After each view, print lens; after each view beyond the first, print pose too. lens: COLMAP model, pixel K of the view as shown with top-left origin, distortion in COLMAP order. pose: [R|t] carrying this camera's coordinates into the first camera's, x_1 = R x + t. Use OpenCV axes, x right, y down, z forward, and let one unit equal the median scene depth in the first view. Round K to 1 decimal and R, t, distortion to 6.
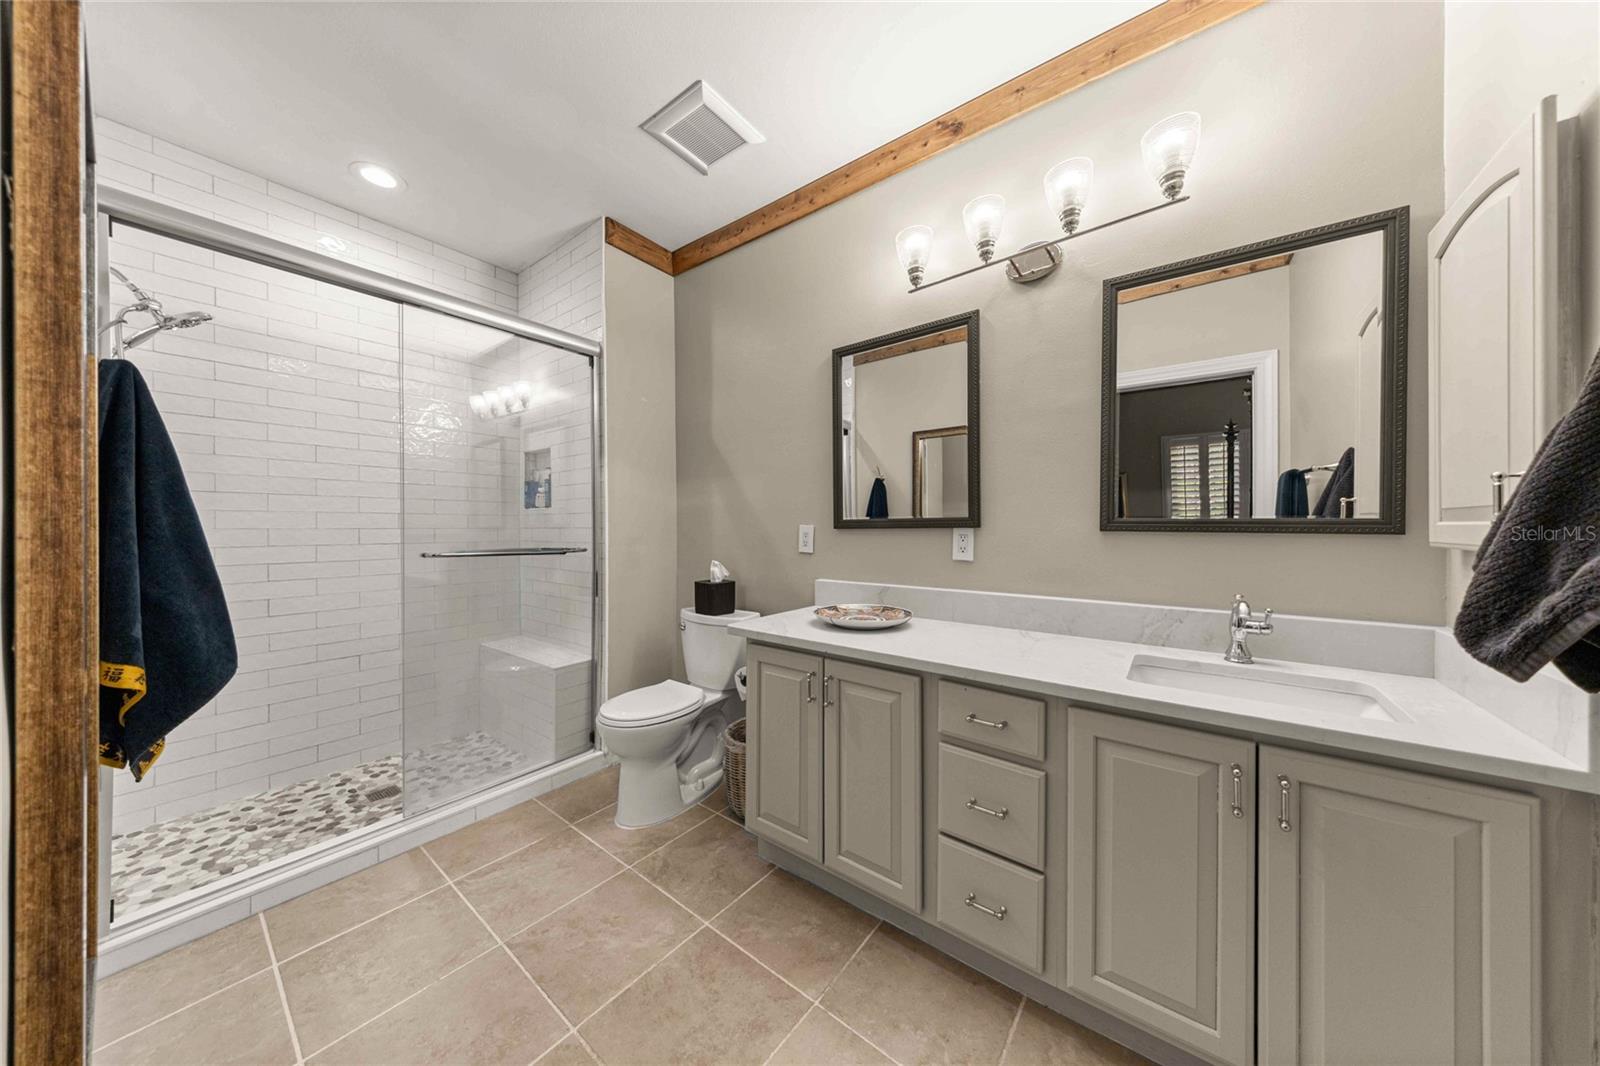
lens RADIAL K [[508.9, 0, 807.7], [0, 508.9, 533.1], [0, 0, 1]] dist [0.002967, -0.000604]
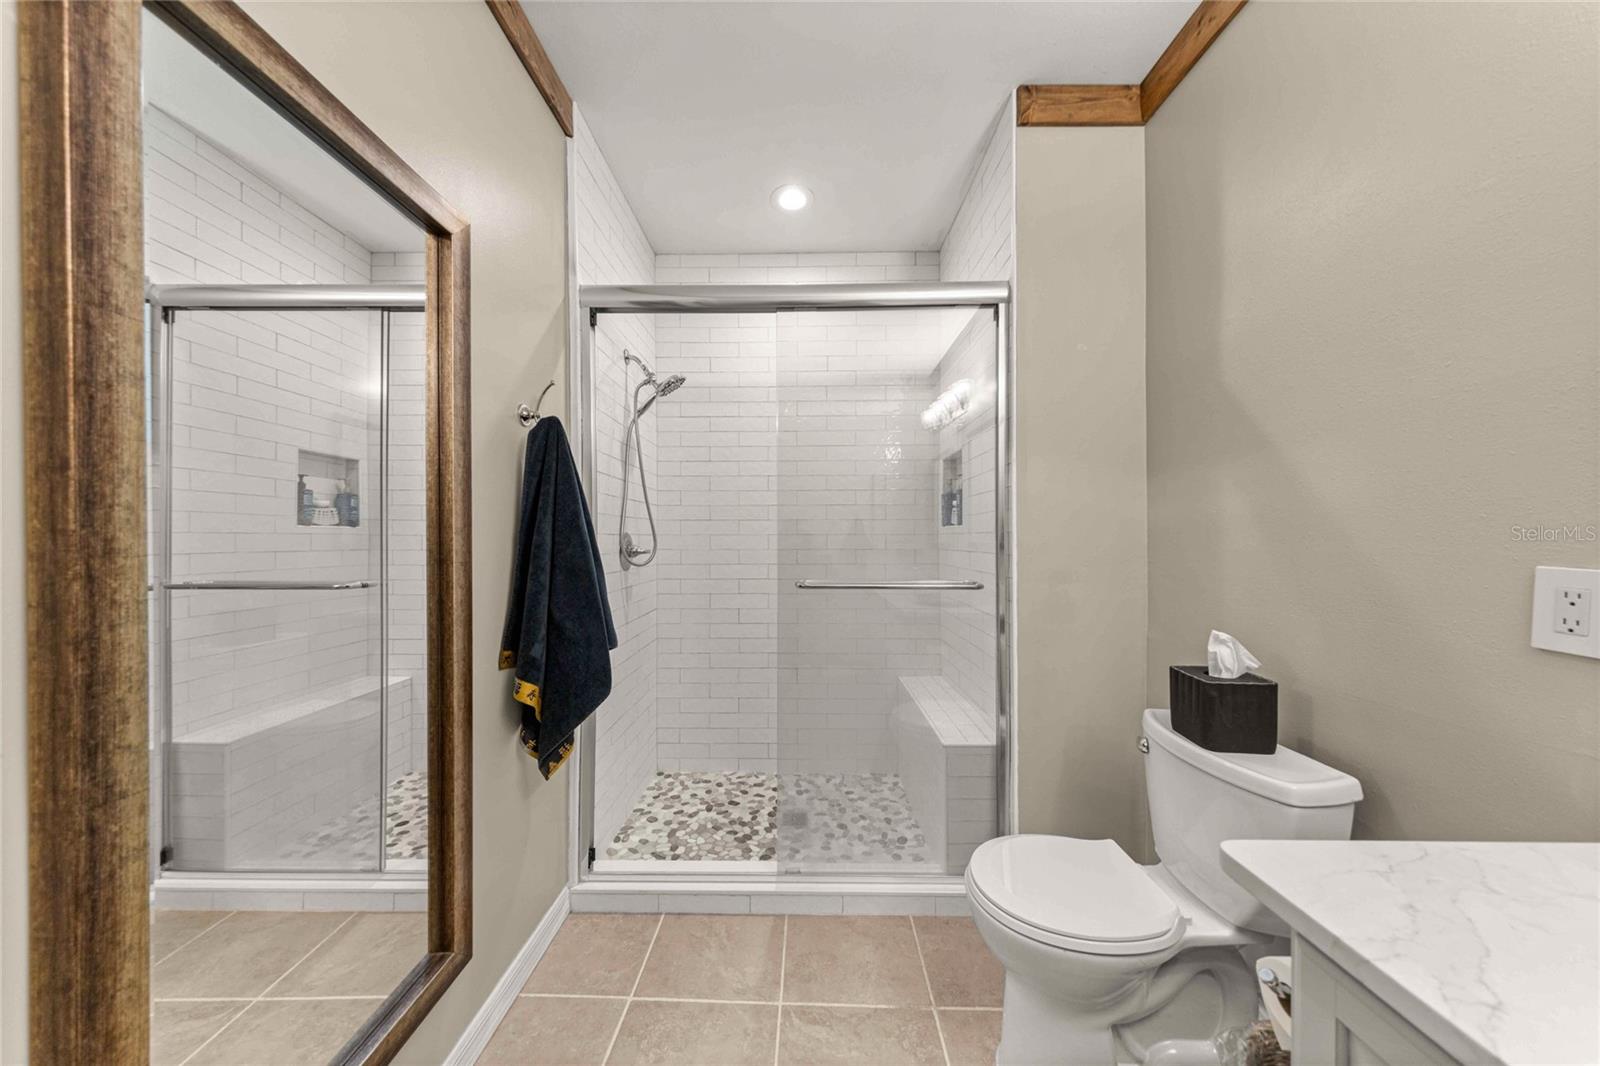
lens RADIAL K [[508.9, 0, 791.7], [0, 508.9, 538.1], [0, 0, 1]] dist [0.002967, -0.000604]
pose [[0.585927, -0.000616, -0.810363, -0.031110], [-0.007369, 0.999954, -0.006089, -0.028488], [0.810330, 0.009539, 0.585896, 0.400195]]
